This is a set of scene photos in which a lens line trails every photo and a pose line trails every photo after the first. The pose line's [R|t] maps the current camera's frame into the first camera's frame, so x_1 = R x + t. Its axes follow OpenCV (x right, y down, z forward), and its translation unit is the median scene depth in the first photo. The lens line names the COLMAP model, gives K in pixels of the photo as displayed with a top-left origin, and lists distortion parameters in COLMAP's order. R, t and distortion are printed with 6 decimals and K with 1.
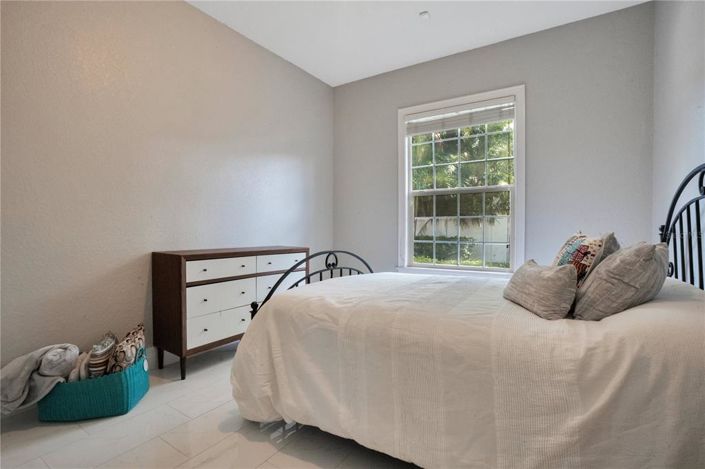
lens RADIAL K [[342.2, 0, 348.8], [0, 342.2, 233.2], [0, 0, 1]] dist [-0.020146, 0.000130]
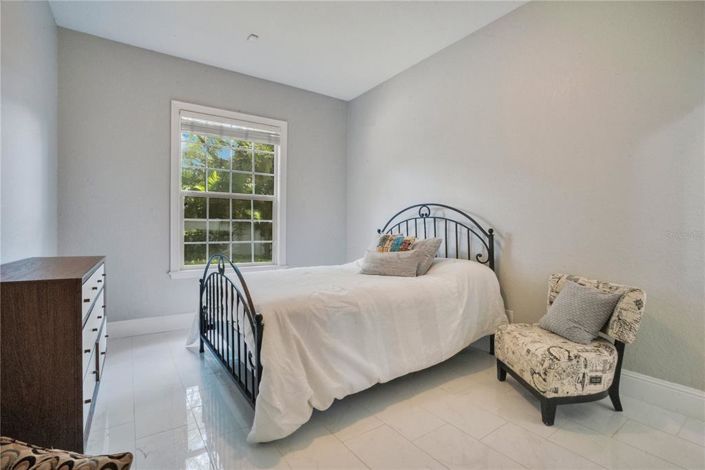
lens RADIAL K [[342.2, 0, 348.8], [0, 342.2, 233.7], [0, 0, 1]] dist [-0.020146, 0.000130]
pose [[0.392755, -0.012059, 0.919564, -0.602003], [0.007120, 0.999924, 0.010072, -0.012017], [-0.919616, 0.002592, 0.392811, 0.244306]]
